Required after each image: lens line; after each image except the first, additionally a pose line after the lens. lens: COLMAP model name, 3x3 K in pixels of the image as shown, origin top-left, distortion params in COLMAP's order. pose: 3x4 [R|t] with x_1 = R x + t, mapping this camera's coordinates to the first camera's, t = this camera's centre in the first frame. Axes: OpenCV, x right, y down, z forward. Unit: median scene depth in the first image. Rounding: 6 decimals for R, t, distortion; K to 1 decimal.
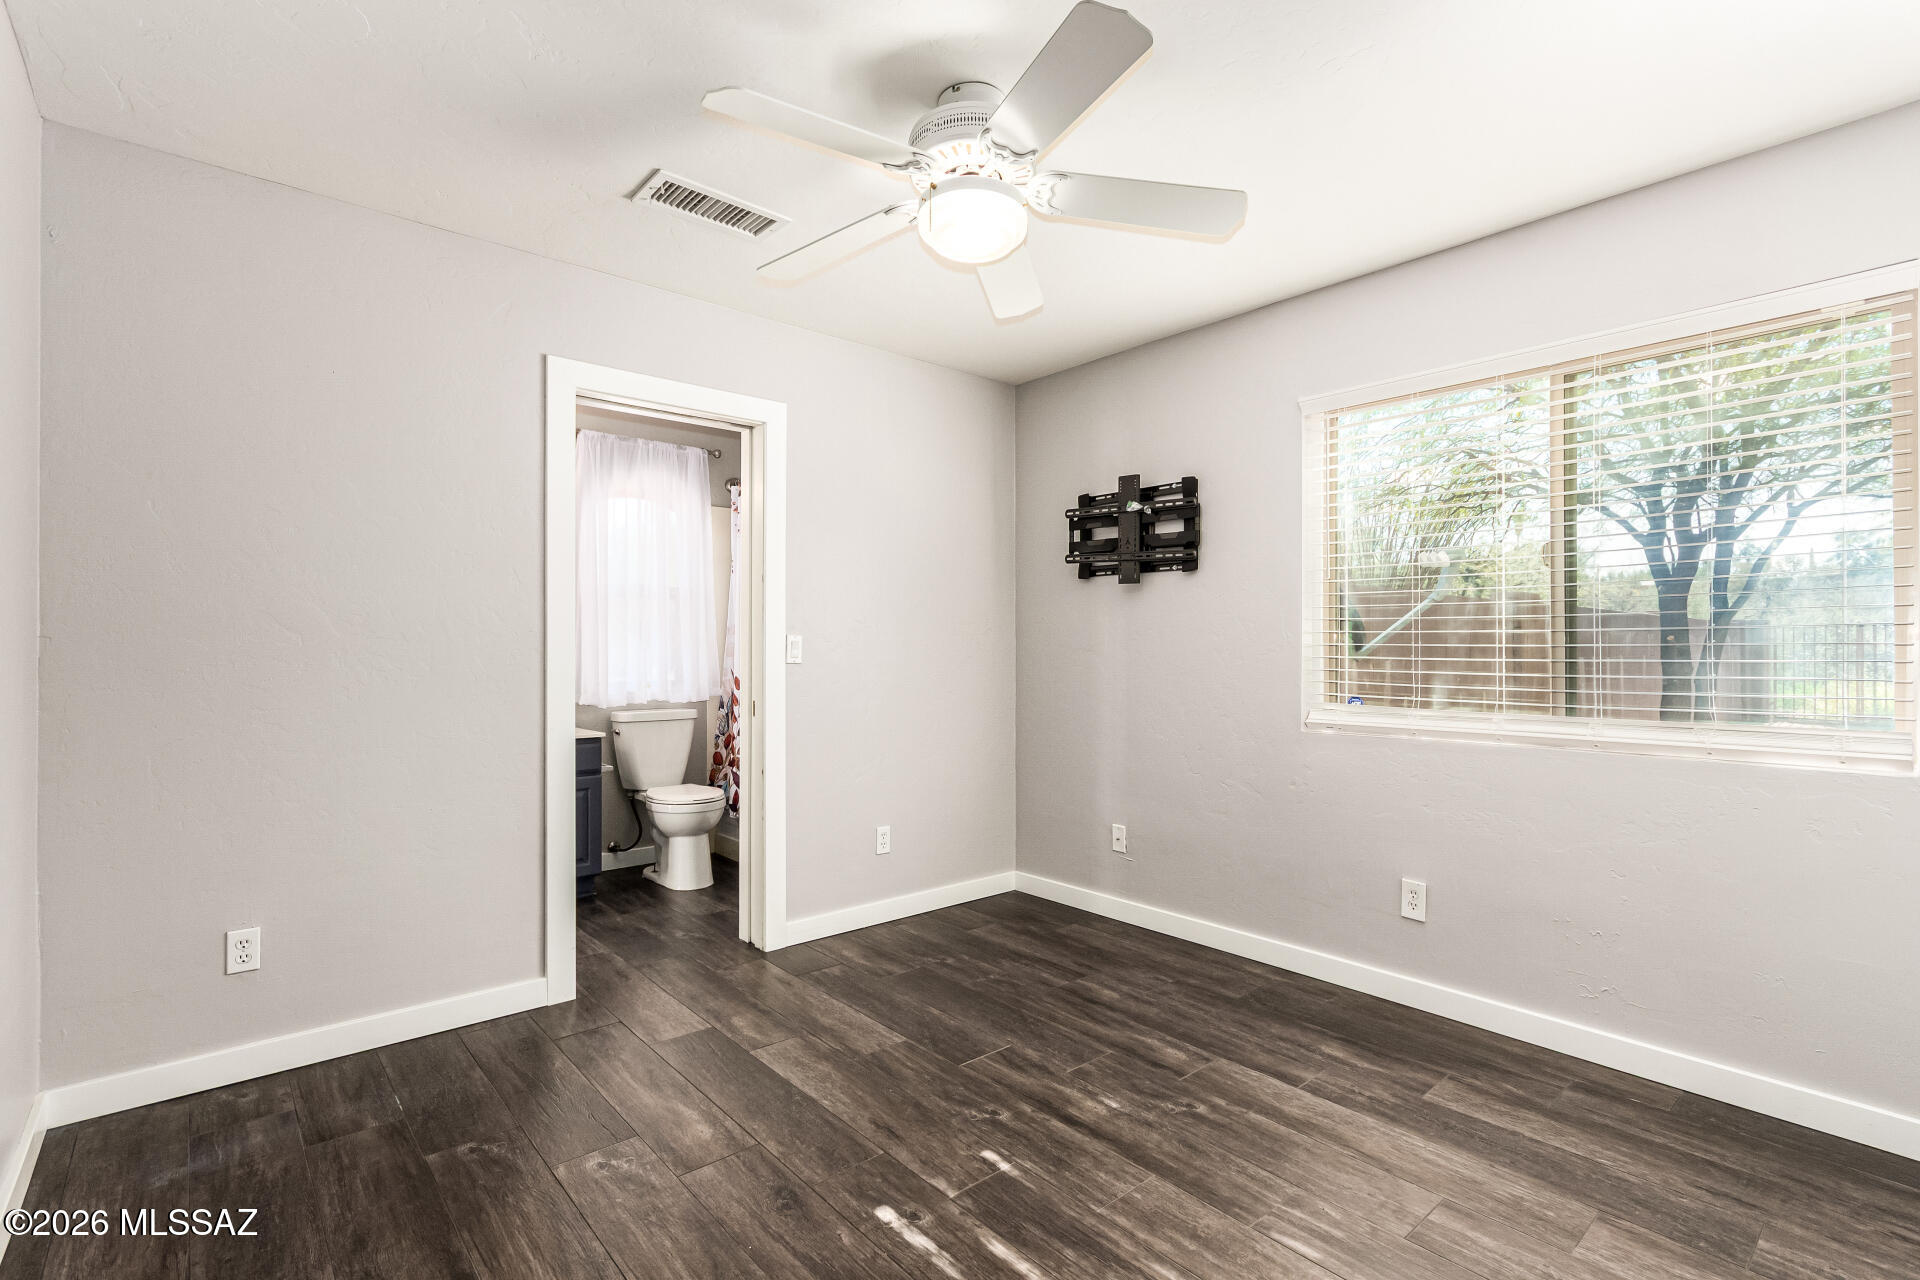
lens RADIAL K [[892.7, 0, 957.8], [0, 892.7, 643.5], [0, 0, 1]] dist [0.008013, 0.000597]
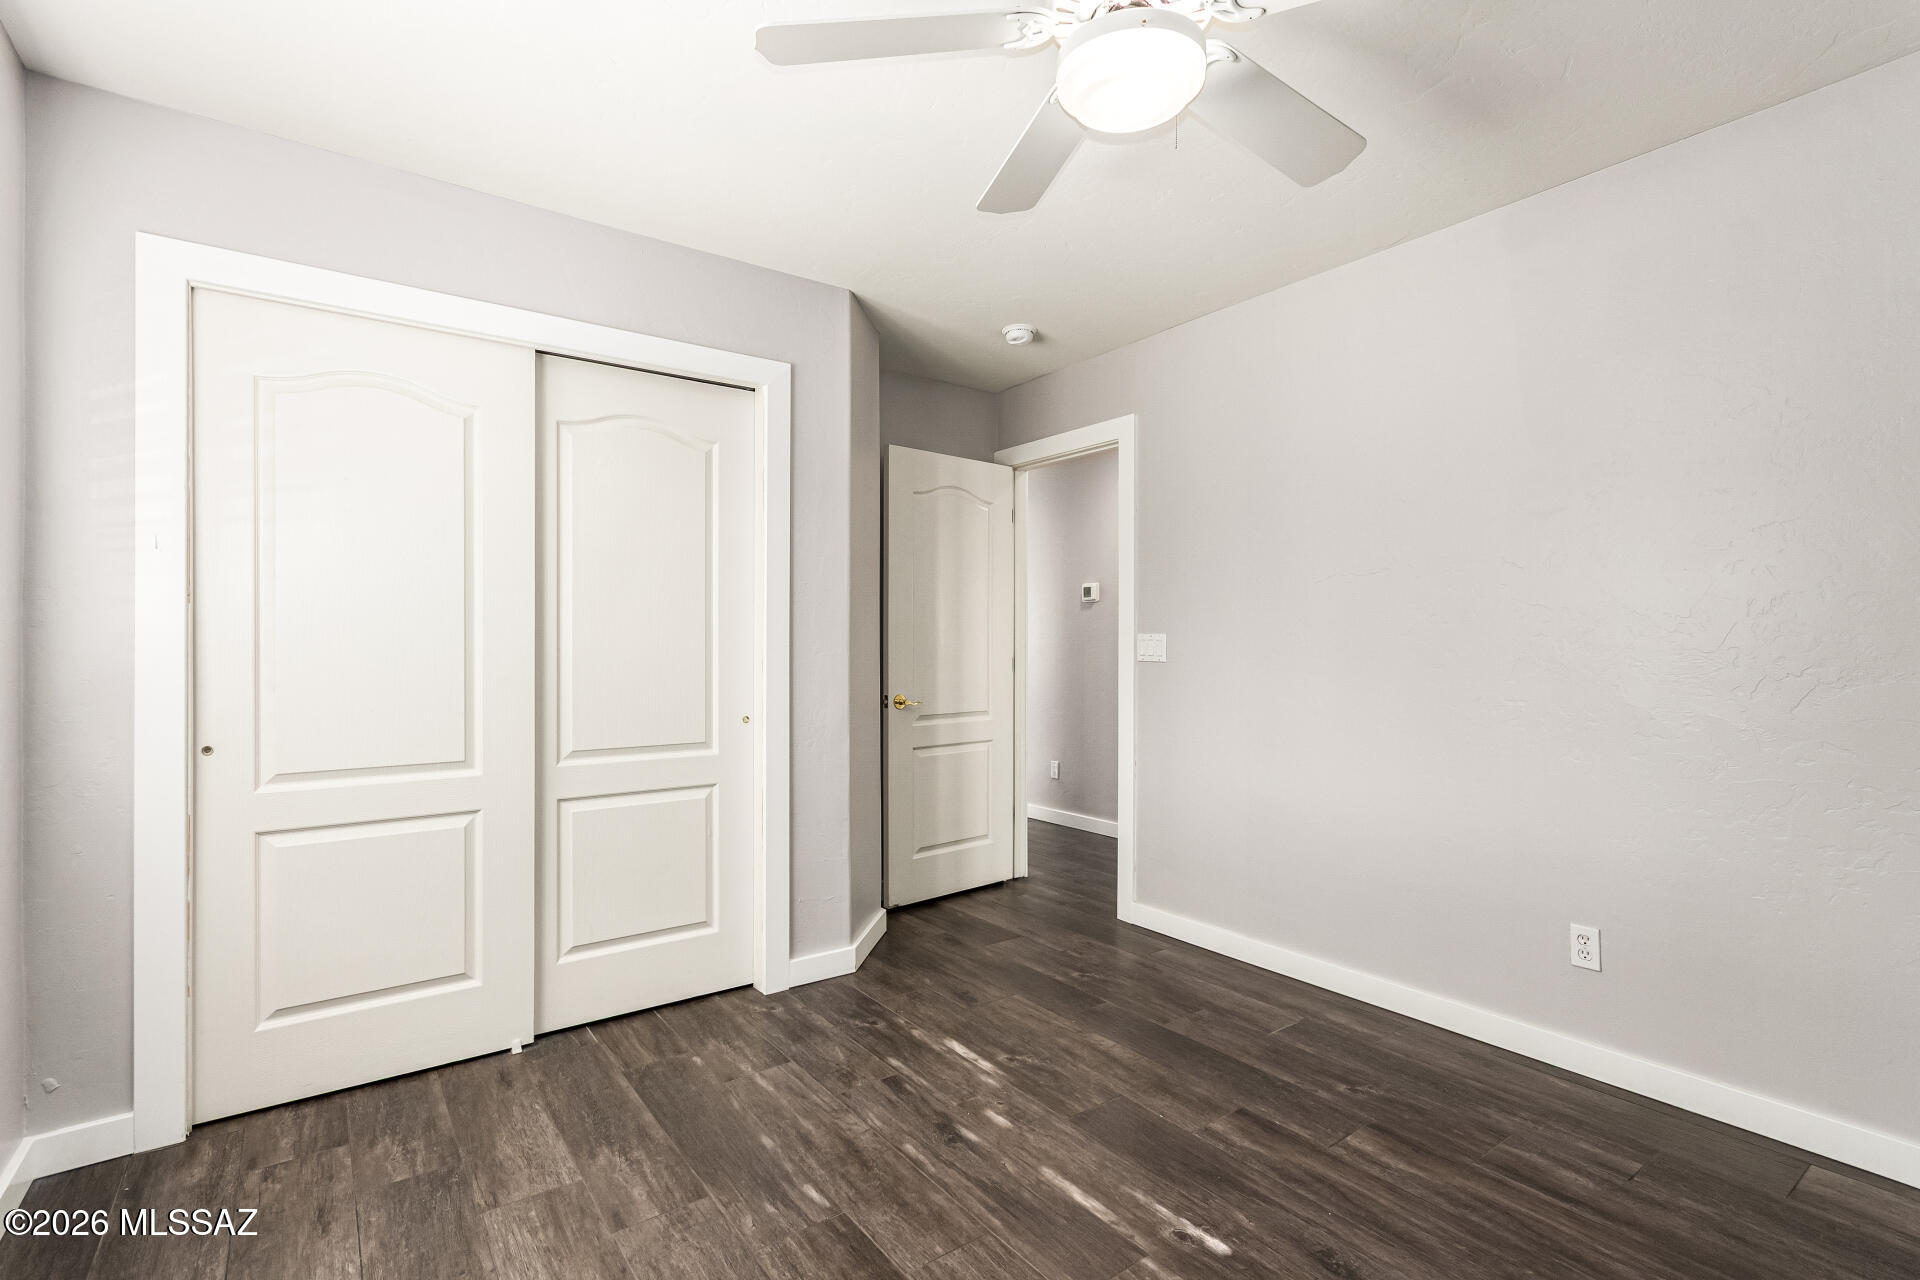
lens RADIAL K [[892.7, 0, 963.1], [0, 892.7, 642.4], [0, 0, 1]] dist [0.008013, 0.000597]
pose [[-0.997320, -0.000322, 0.073167, 0.116529], [-0.000723, 0.999985, -0.005451, 0.010004], [-0.073164, -0.005489, -0.997305, 2.016067]]
